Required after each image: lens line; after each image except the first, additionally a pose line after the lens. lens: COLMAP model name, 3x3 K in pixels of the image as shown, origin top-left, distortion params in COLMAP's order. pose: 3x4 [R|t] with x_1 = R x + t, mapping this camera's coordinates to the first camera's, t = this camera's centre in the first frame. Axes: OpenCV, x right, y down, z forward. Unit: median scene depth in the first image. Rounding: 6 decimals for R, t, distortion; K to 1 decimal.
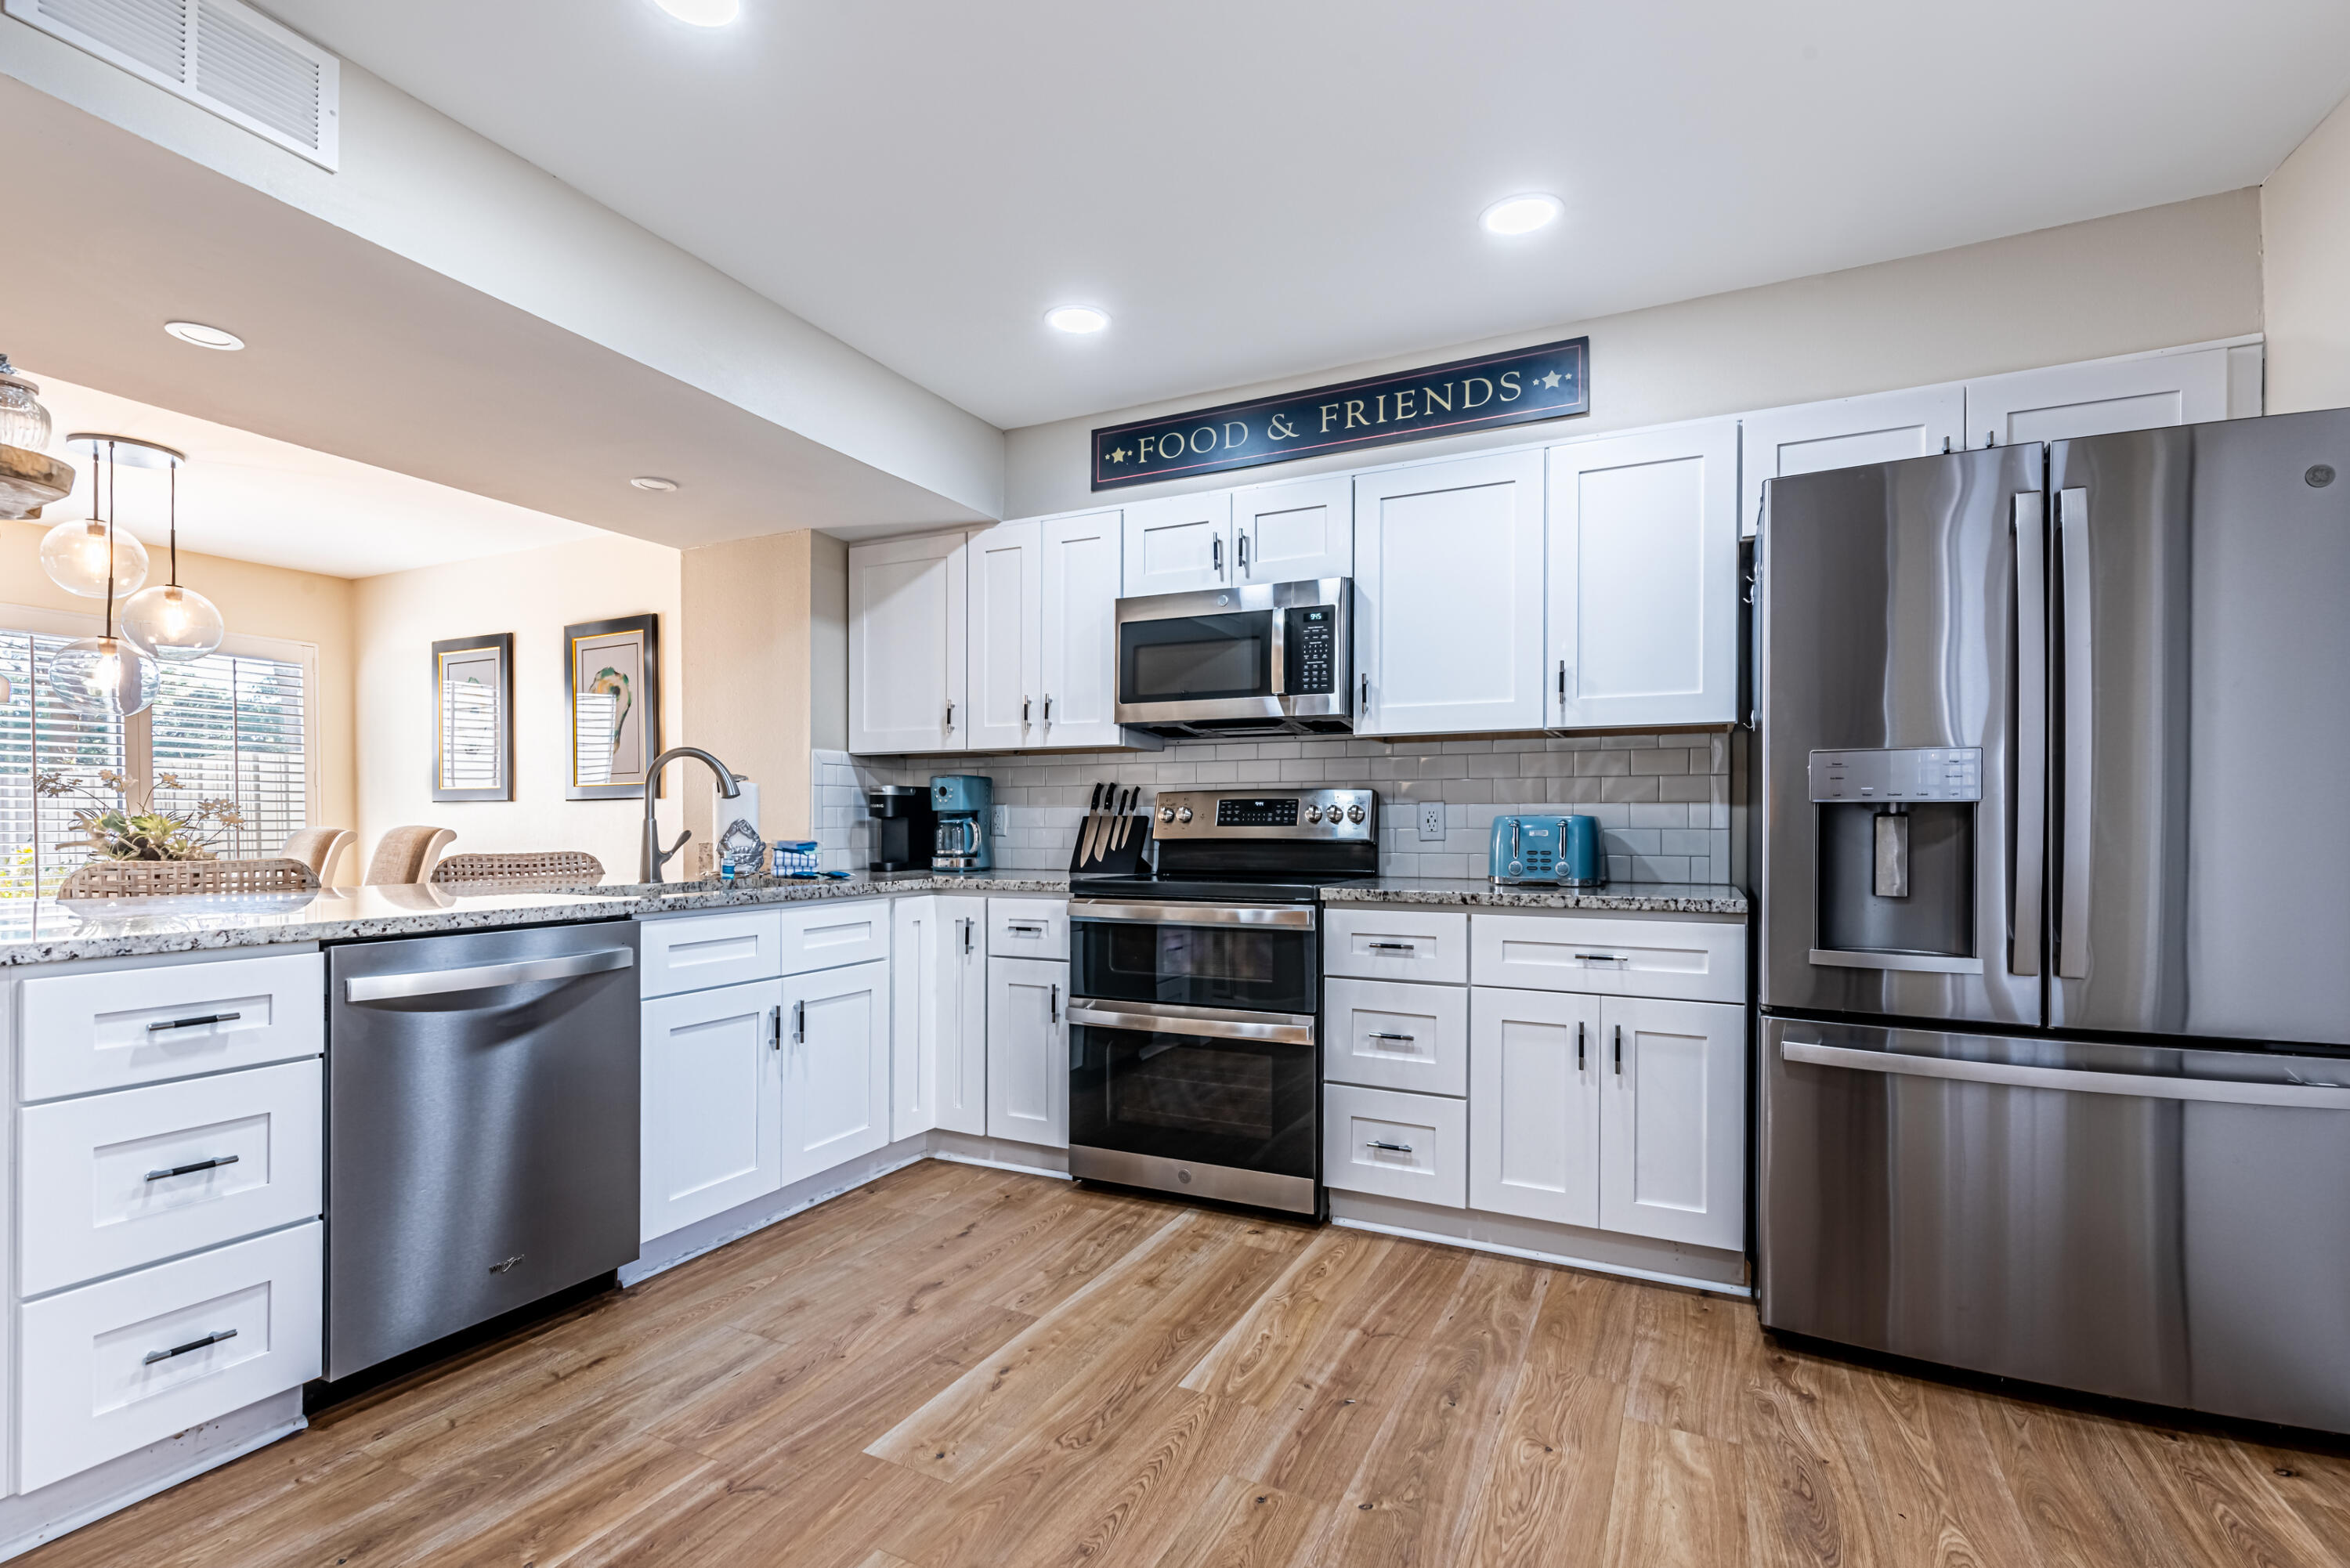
lens RADIAL K [[1053.6, 0, 1175.0], [0, 1053.6, 821.3], [0, 0, 1]] dist [0.001758, -0.000041]
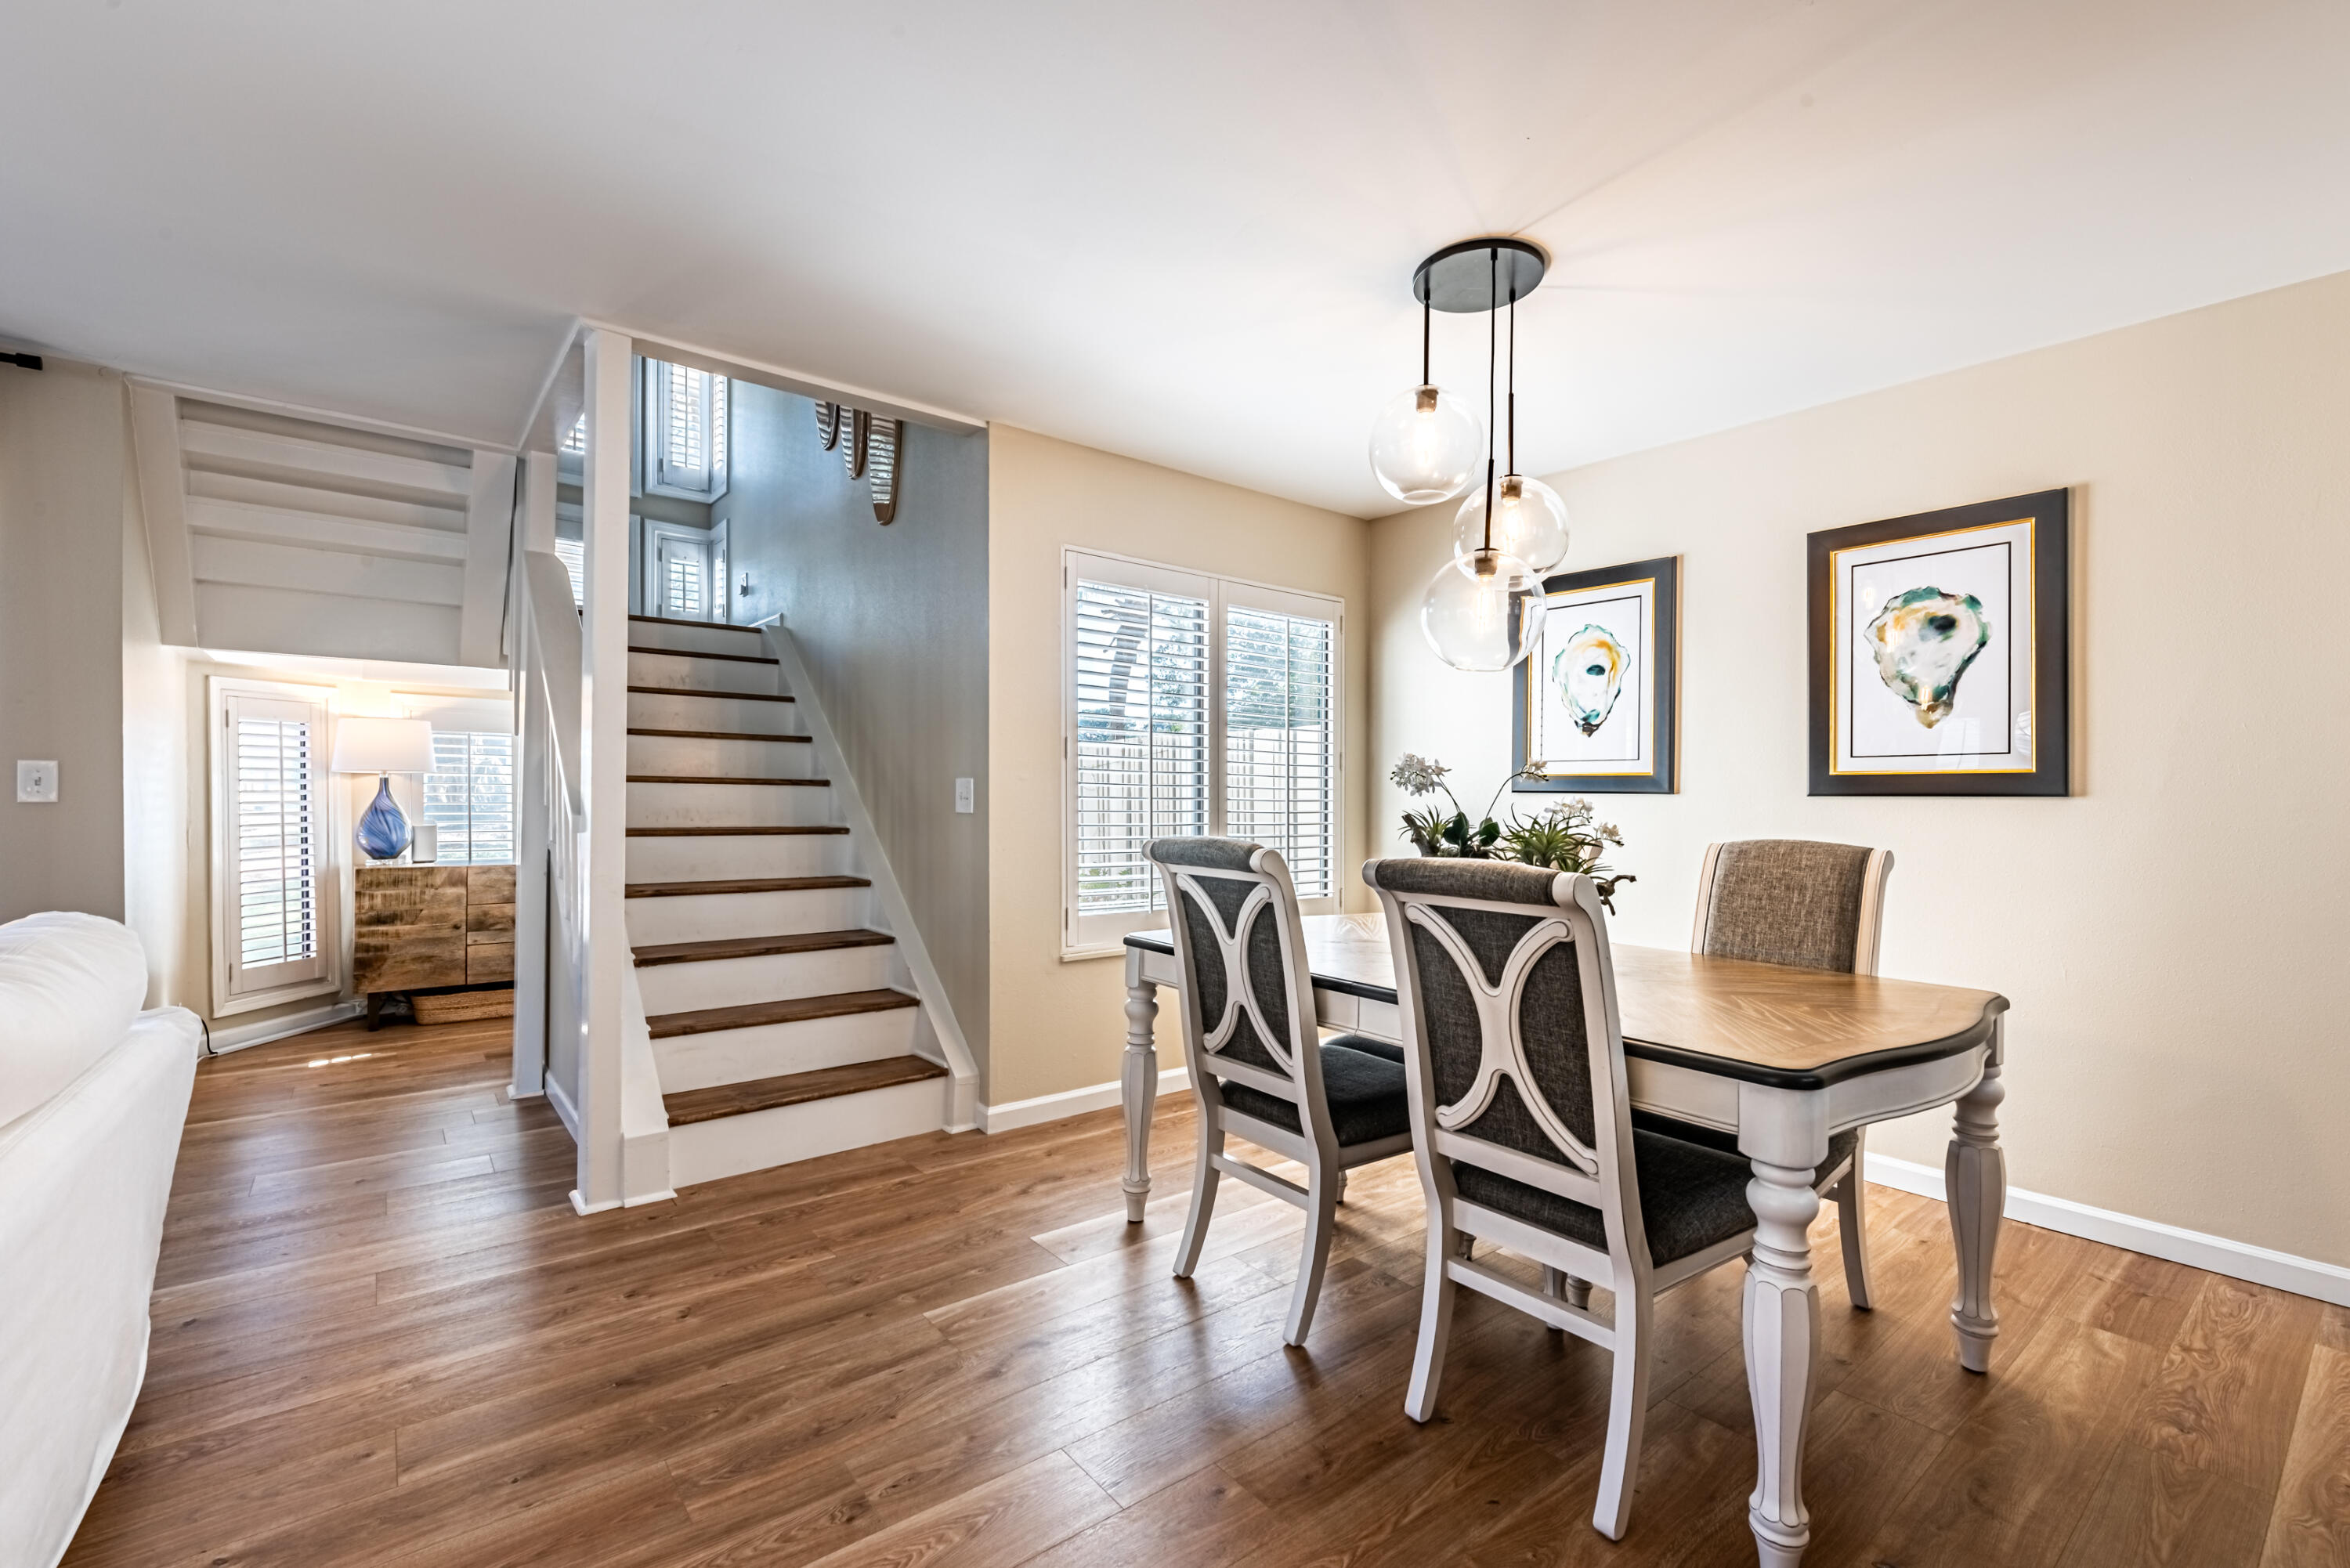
lens RADIAL K [[1025.8, 0, 1175.0], [0, 1025.8, 784.0], [0, 0, 1]] dist [0.000856, 0.000004]
pose [[0.902495, 0.011313, -0.430551, -1.154836], [-0.018212, 0.999763, -0.011907, -0.023240], [0.430315, 0.018588, 0.902488, 0.443281]]
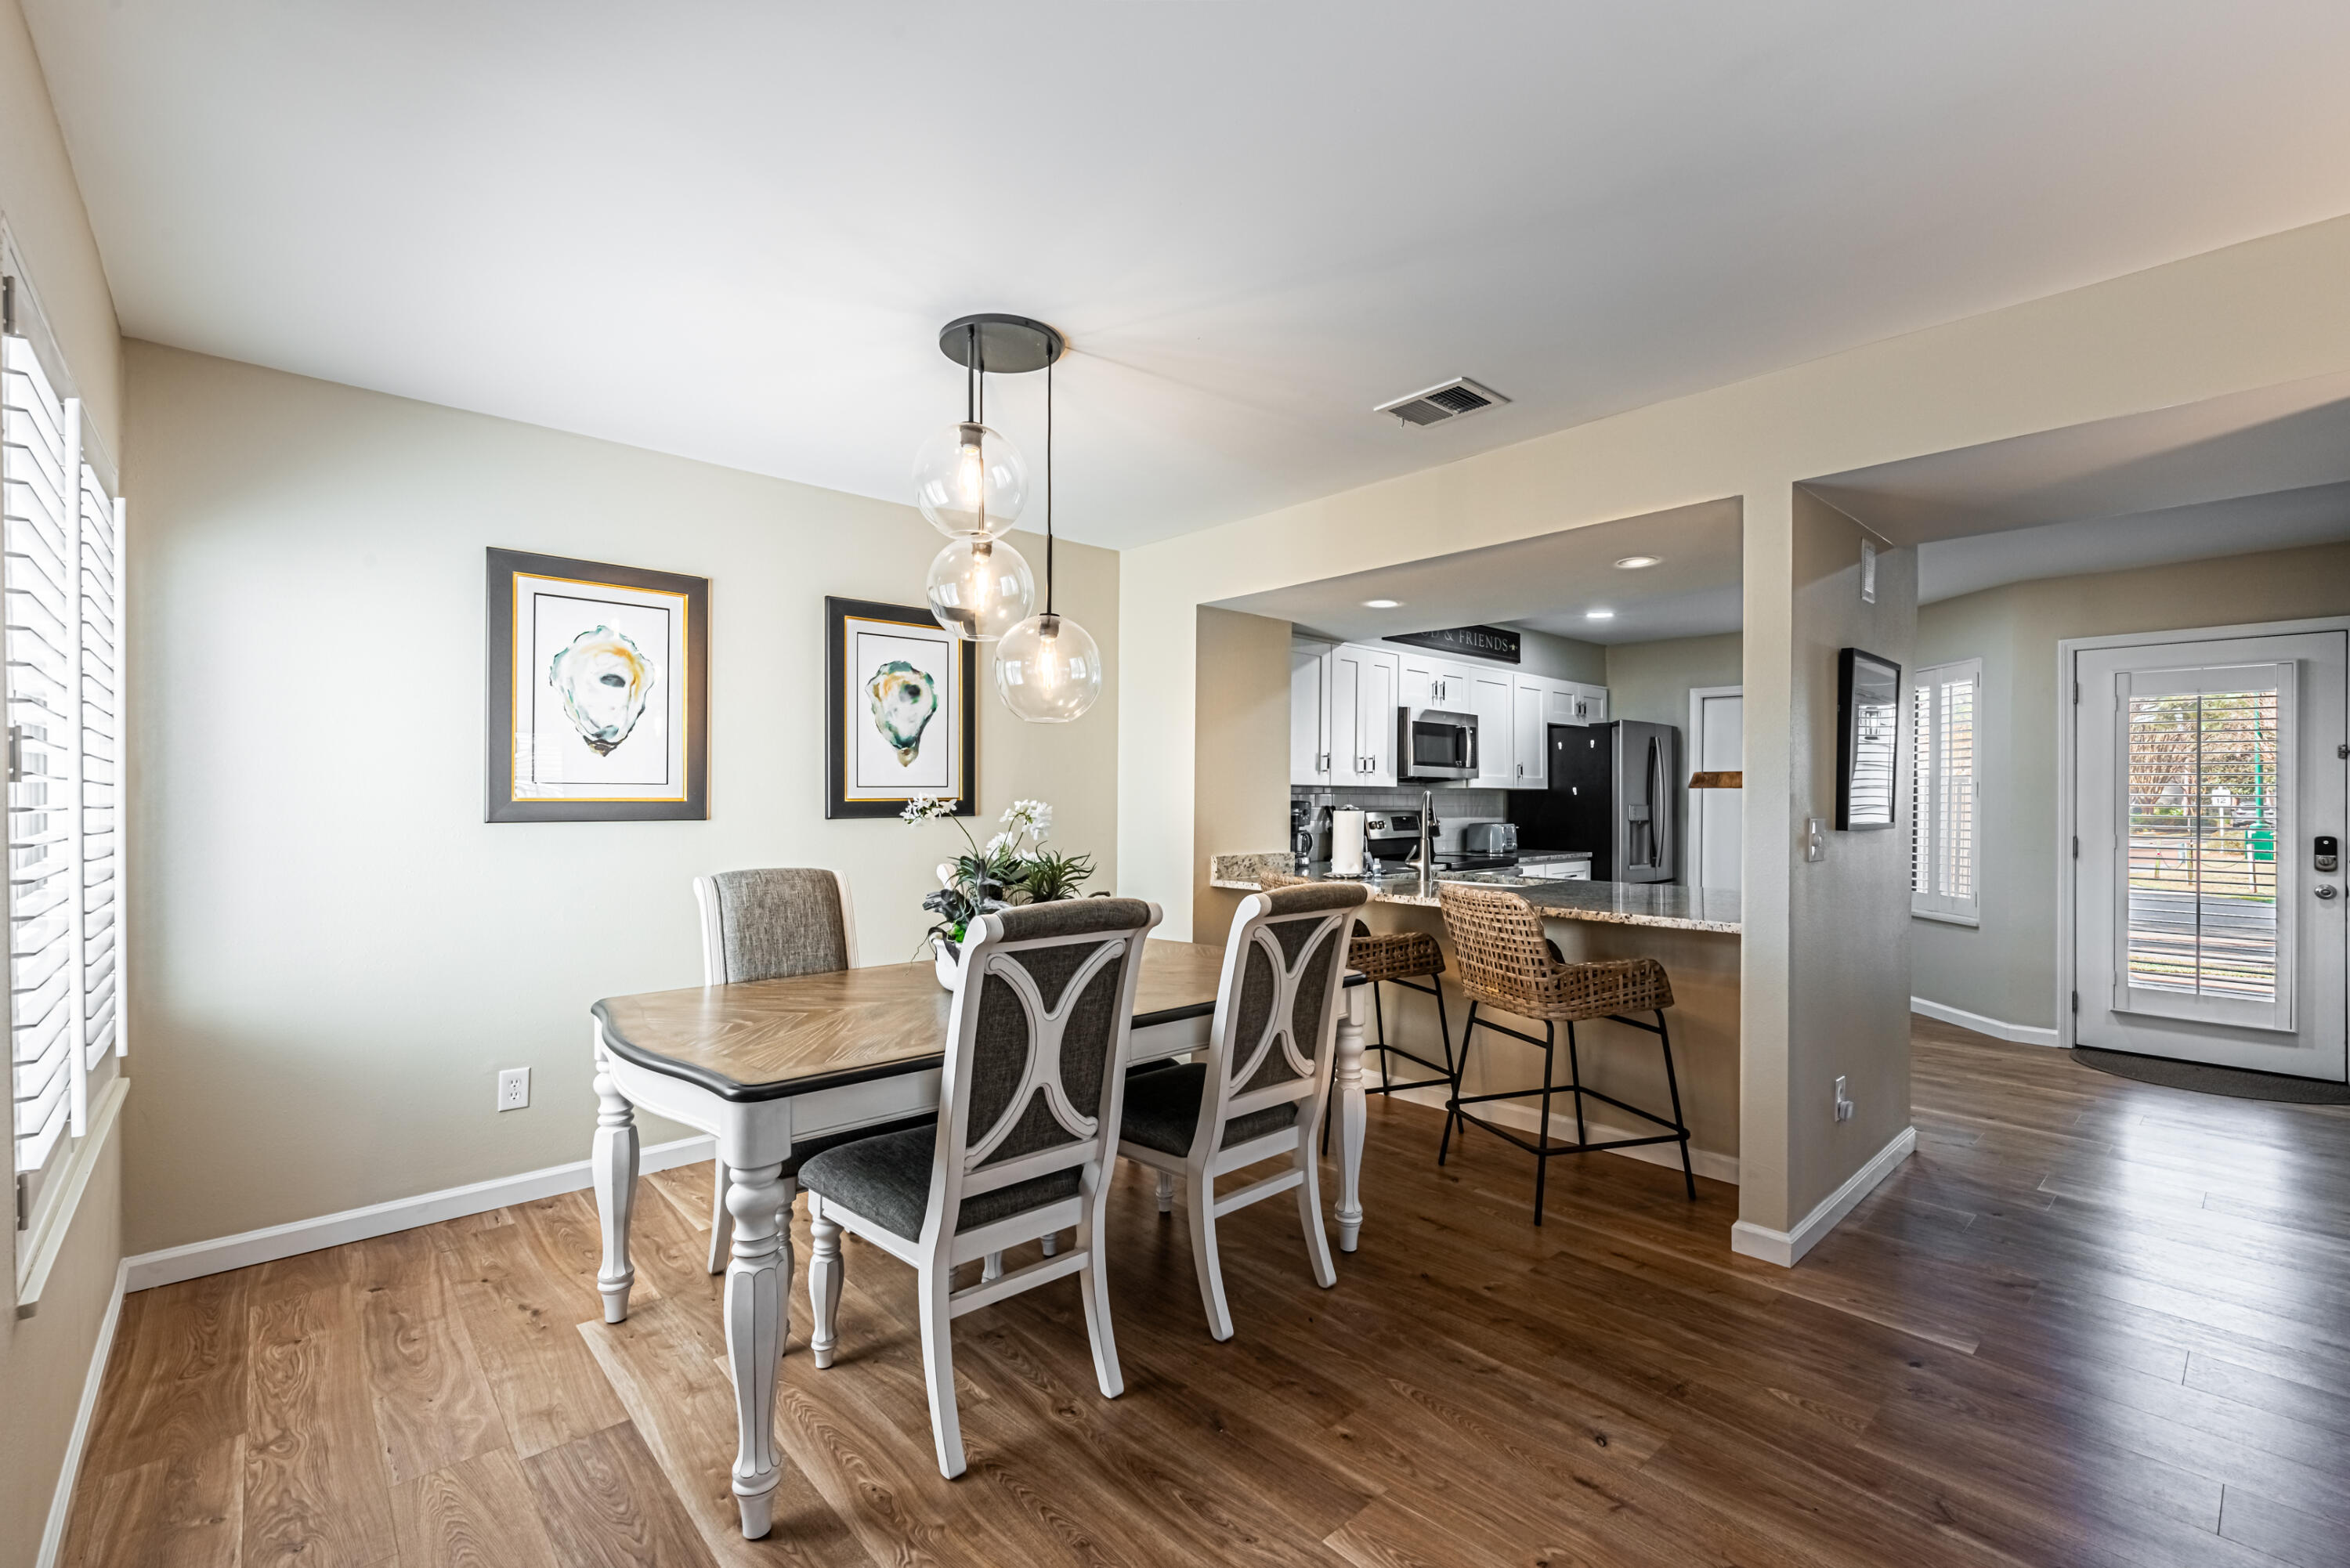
lens RADIAL K [[1026.3, 0, 1175.0], [0, 1026.3, 784.0], [0, 0, 1]] dist [-0.001592, -0.000069]
pose [[0.350496, 0.009183, 0.936519, -2.100881], [-0.004286, 0.999957, -0.008201, -0.072268], [-0.936554, -0.001139, 0.350520, 0.870248]]
